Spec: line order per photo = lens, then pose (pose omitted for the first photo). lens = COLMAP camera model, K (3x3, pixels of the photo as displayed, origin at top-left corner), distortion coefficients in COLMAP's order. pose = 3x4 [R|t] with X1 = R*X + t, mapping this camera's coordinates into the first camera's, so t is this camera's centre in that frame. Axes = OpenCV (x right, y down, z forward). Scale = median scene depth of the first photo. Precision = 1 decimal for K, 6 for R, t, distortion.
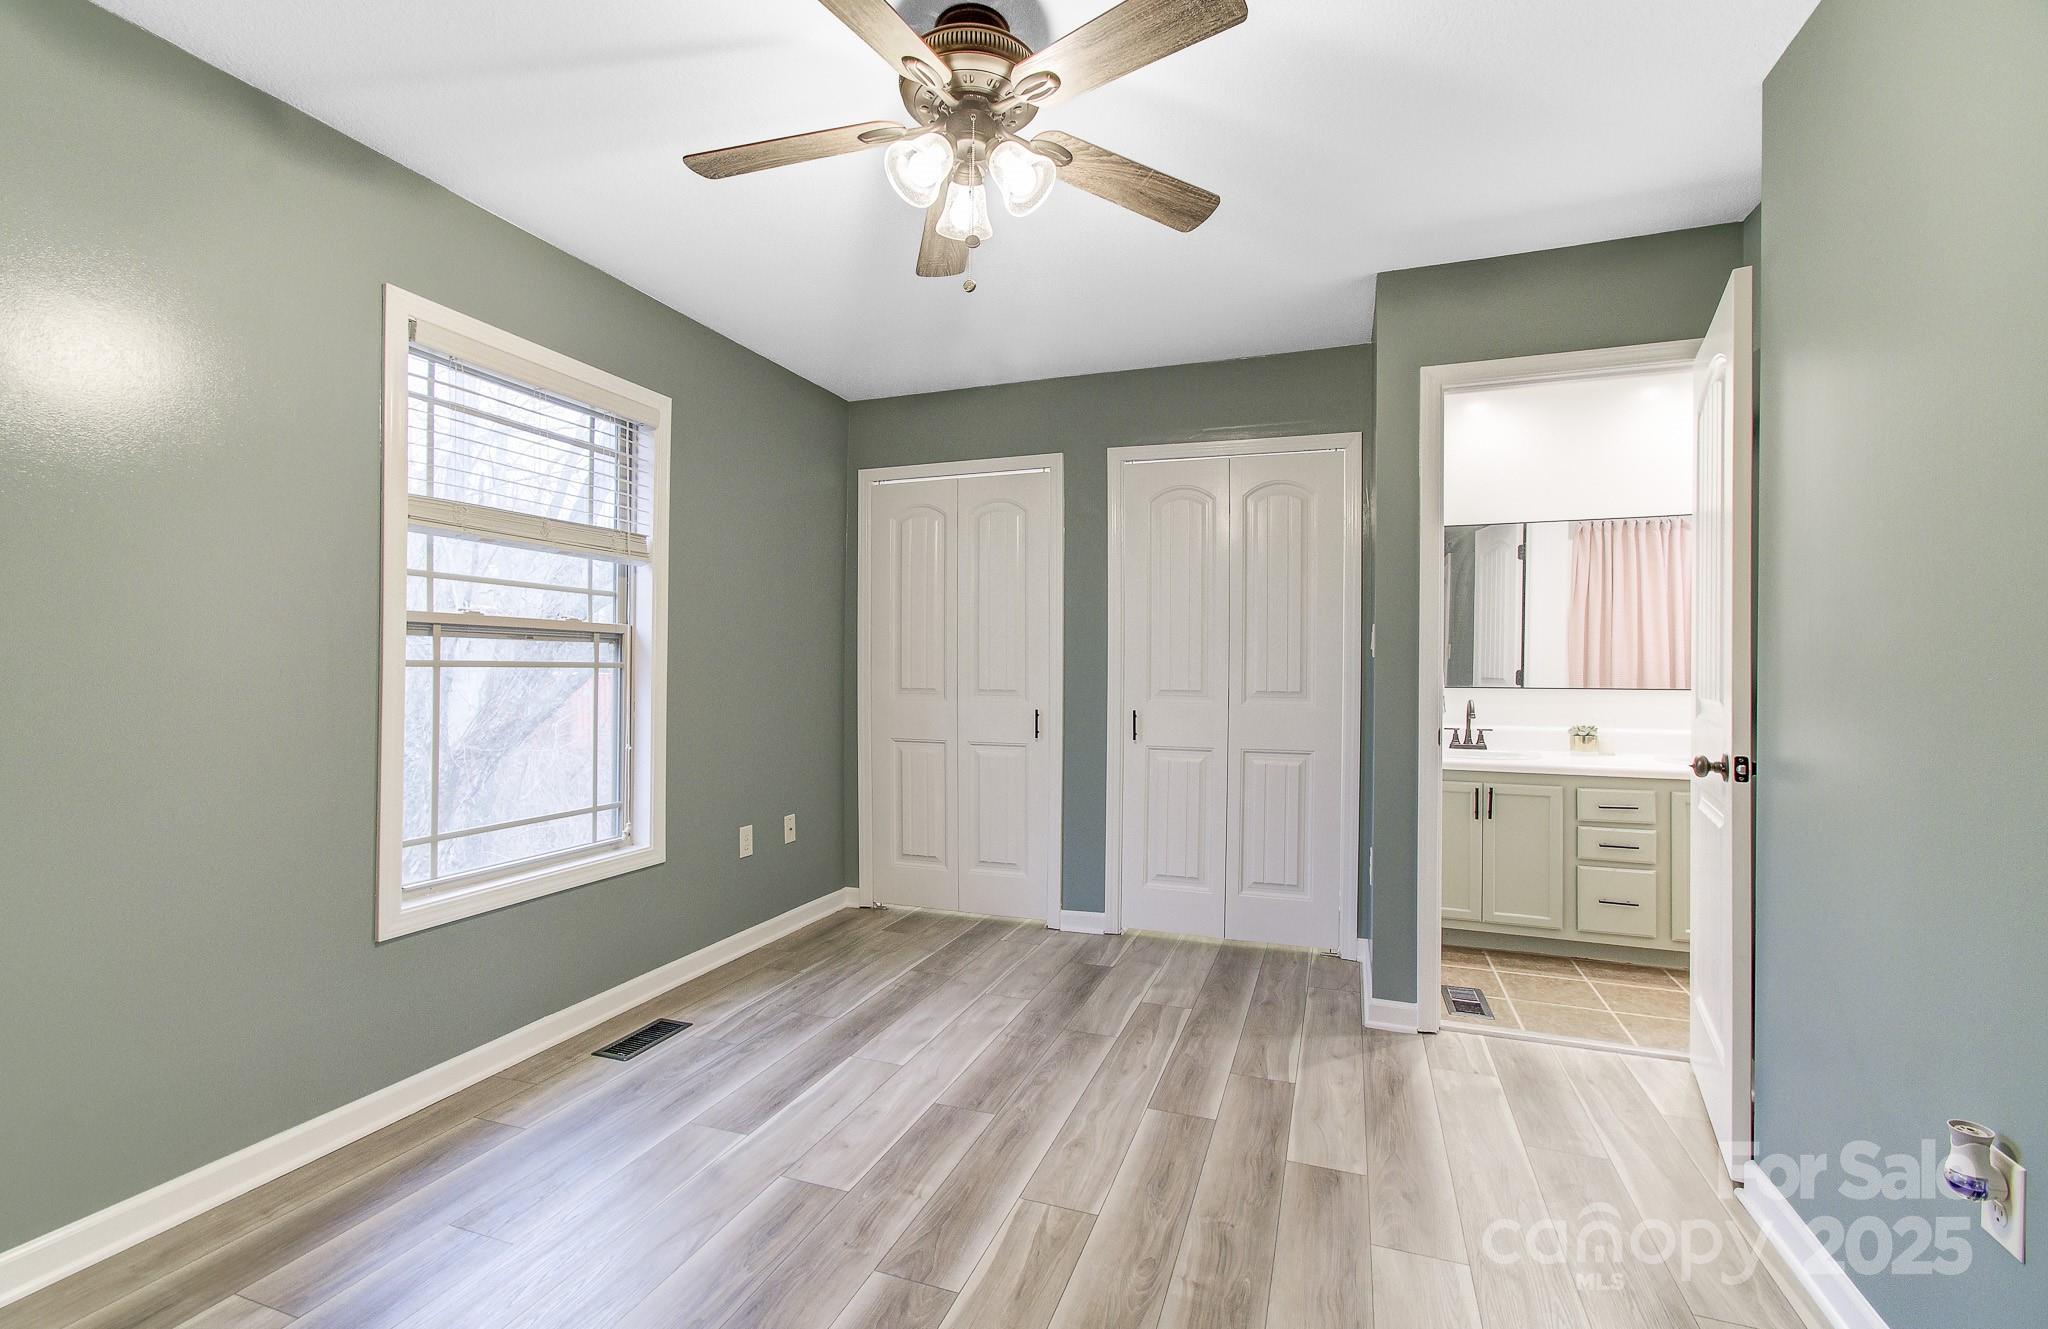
lens RADIAL K [[889.7, 0, 1029.2], [0, 889.7, 666.3], [0, 0, 1]] dist [-0.003067, 0.000517]
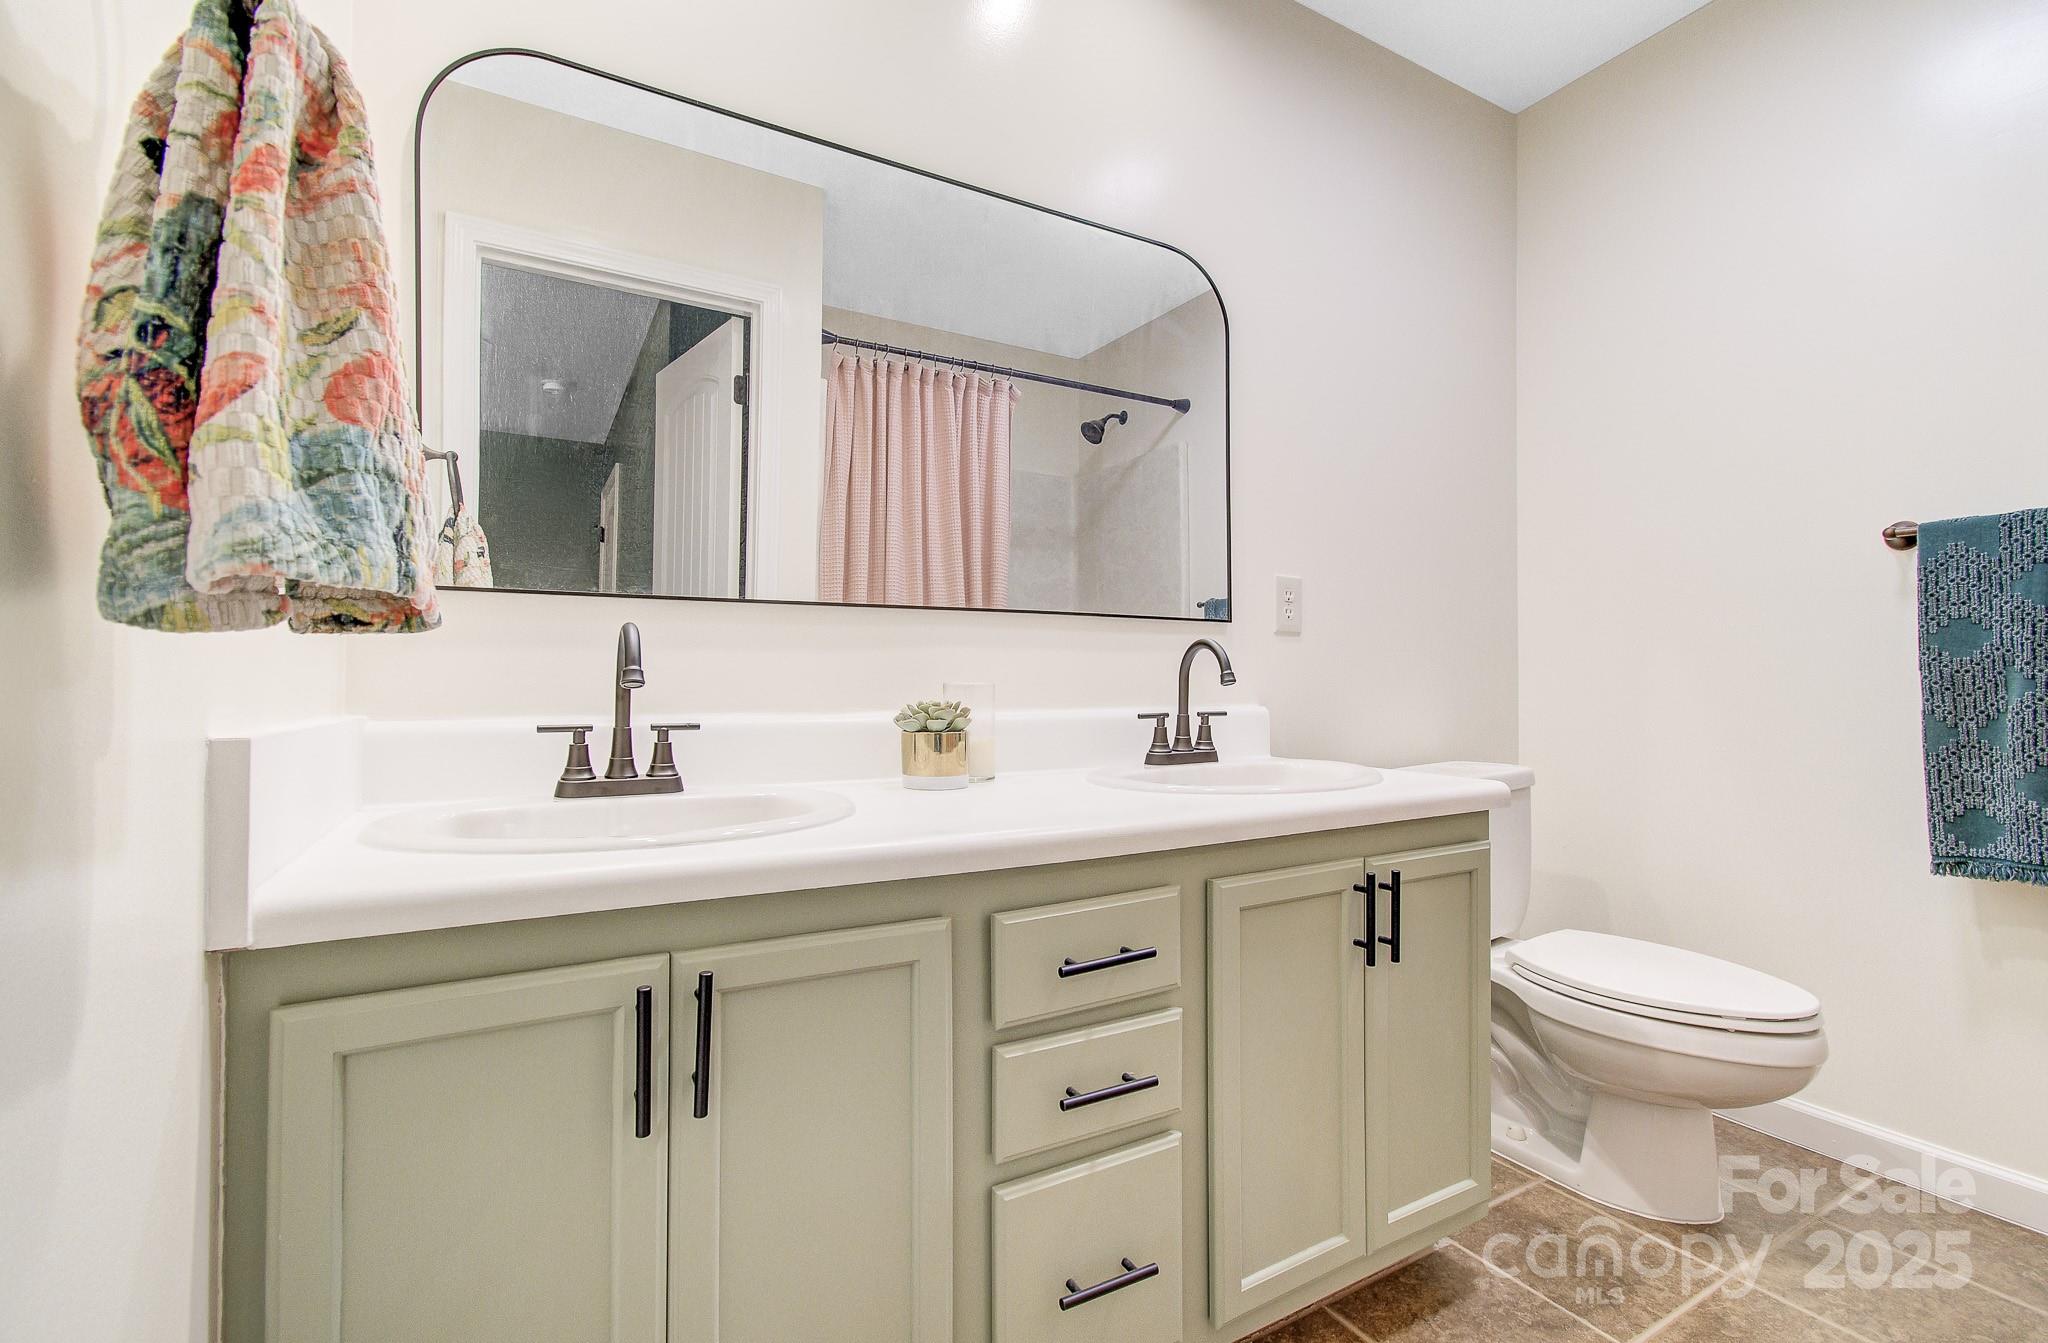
lens RADIAL K [[890.0, 0, 1026.4], [0, 890.0, 670.3], [0, 0, 1]] dist [-0.002963, -0.000067]
pose [[0.654757, 0.009447, 0.755780, 0.363396], [-0.003856, 0.999951, -0.009158, 0.054931], [-0.755829, 0.003082, 0.654761, 0.715497]]
